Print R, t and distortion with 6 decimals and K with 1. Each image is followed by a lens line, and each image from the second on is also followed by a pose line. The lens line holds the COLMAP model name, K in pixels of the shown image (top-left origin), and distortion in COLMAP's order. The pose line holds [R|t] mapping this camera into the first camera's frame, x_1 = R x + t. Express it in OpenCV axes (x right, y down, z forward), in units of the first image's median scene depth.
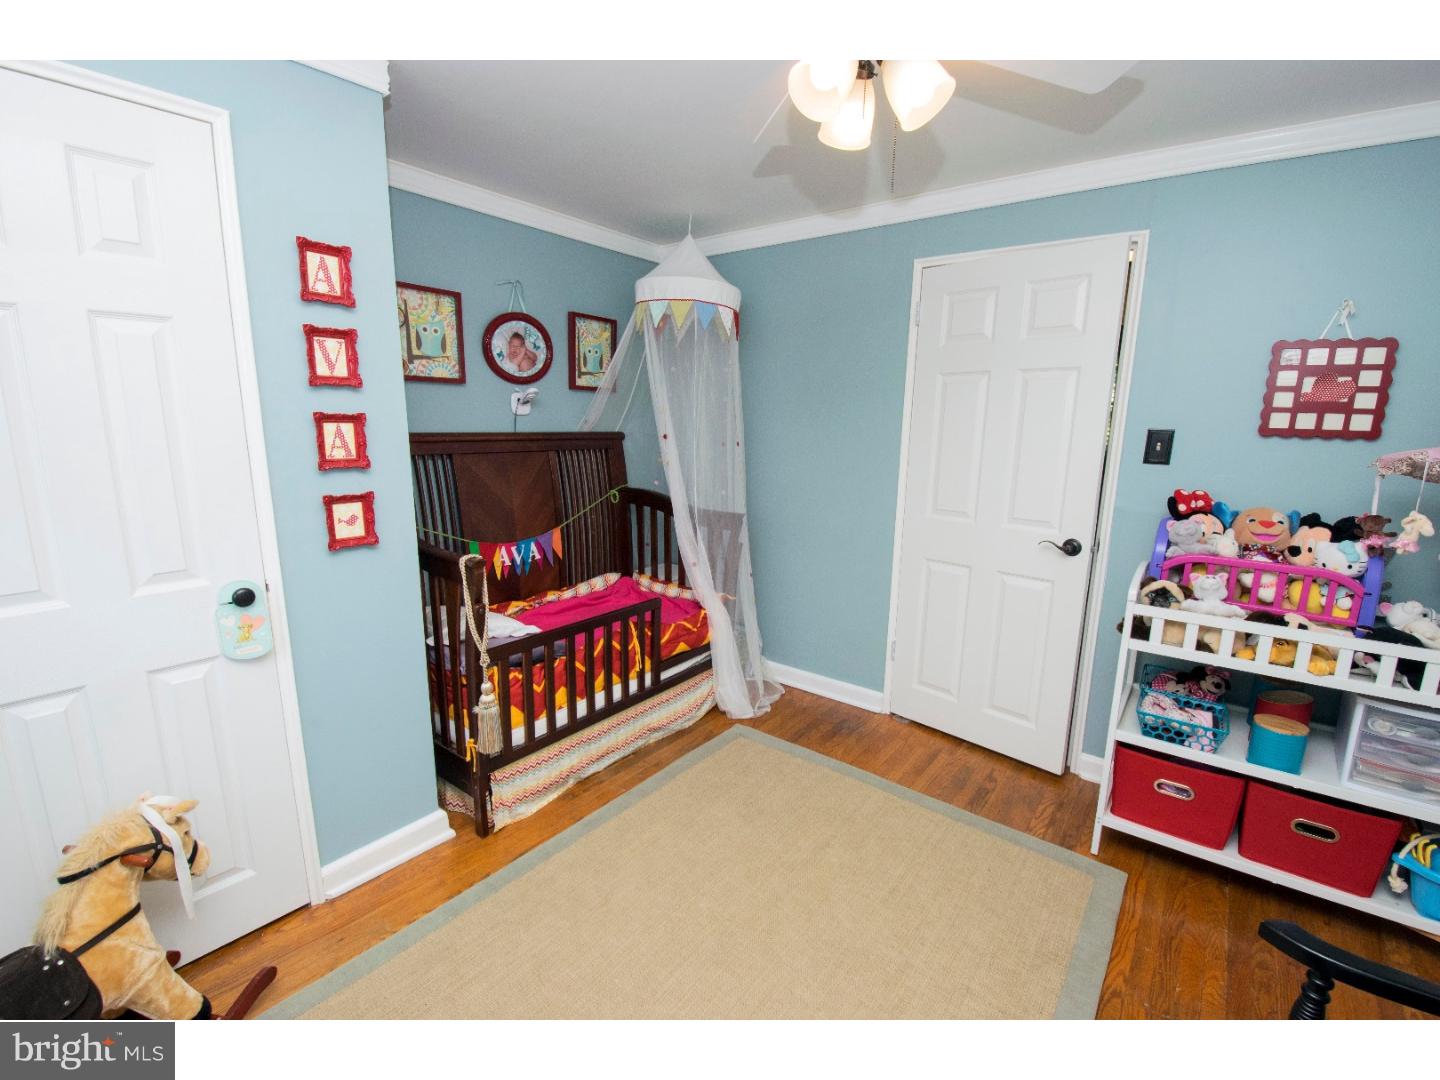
lens RADIAL K [[637.4, 0, 722.0], [0, 637.4, 544.7], [0, 0, 1]] dist [-0.009055, -0.001804]
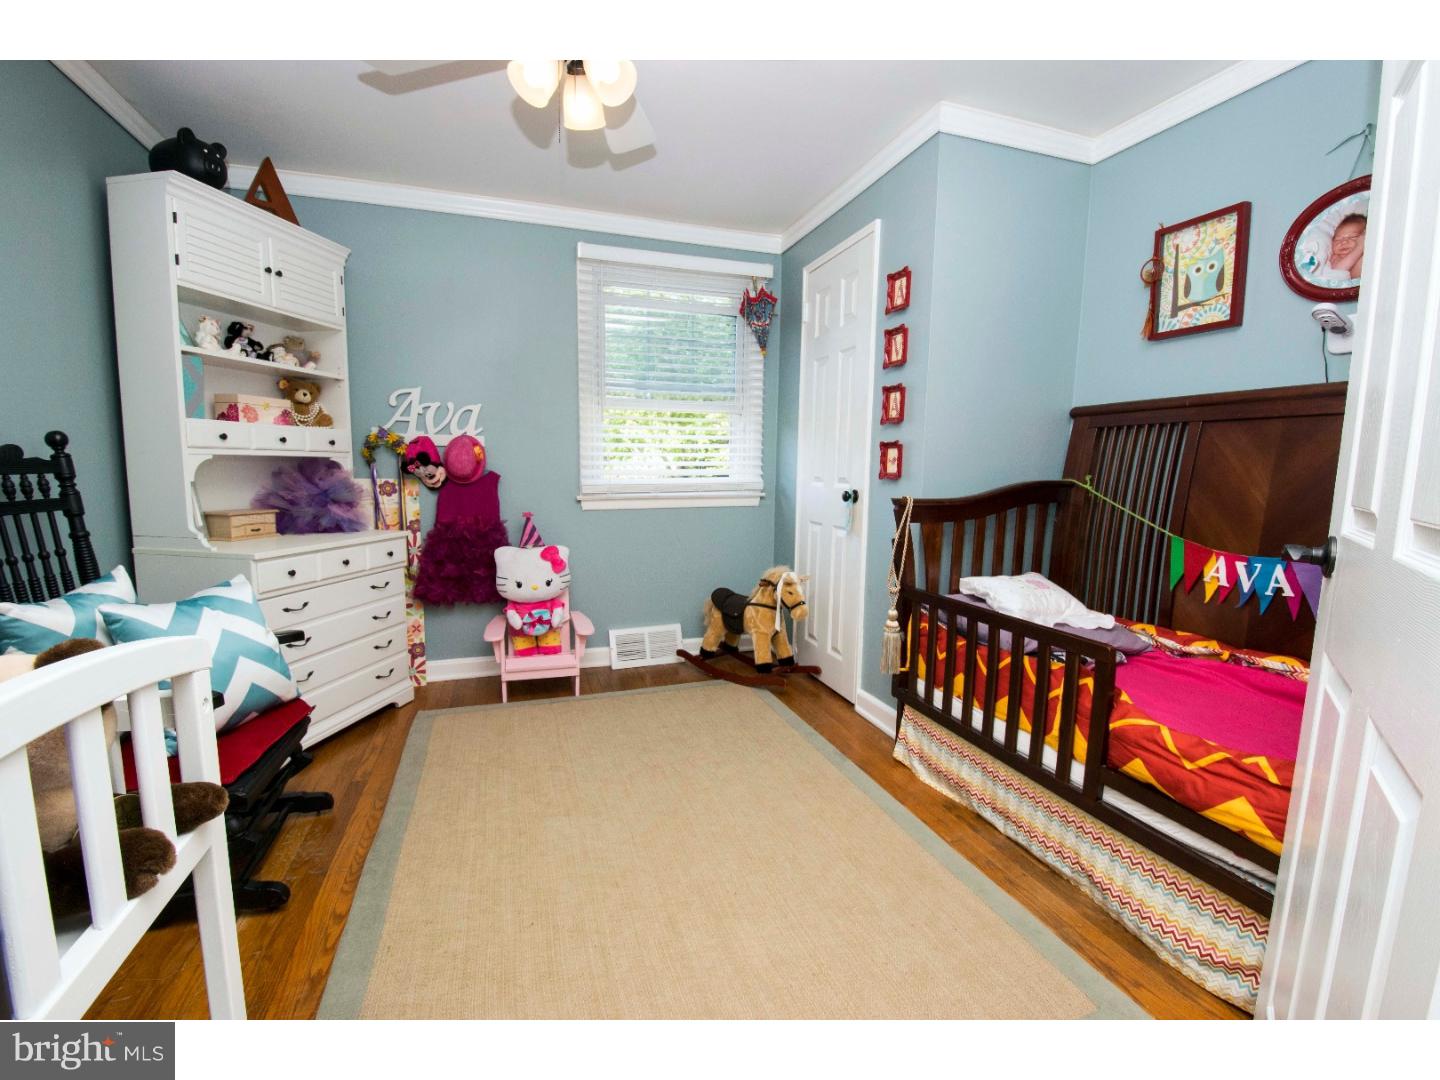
lens RADIAL K [[637.4, 0, 722.1], [0, 637.4, 534.5], [0, 0, 1]] dist [-0.009055, -0.001804]
pose [[-0.544497, 0.076774, -0.835242, 0.550511], [-0.176342, 0.963067, 0.203482, -0.068324], [0.820016, 0.258084, -0.510848, 0.975195]]
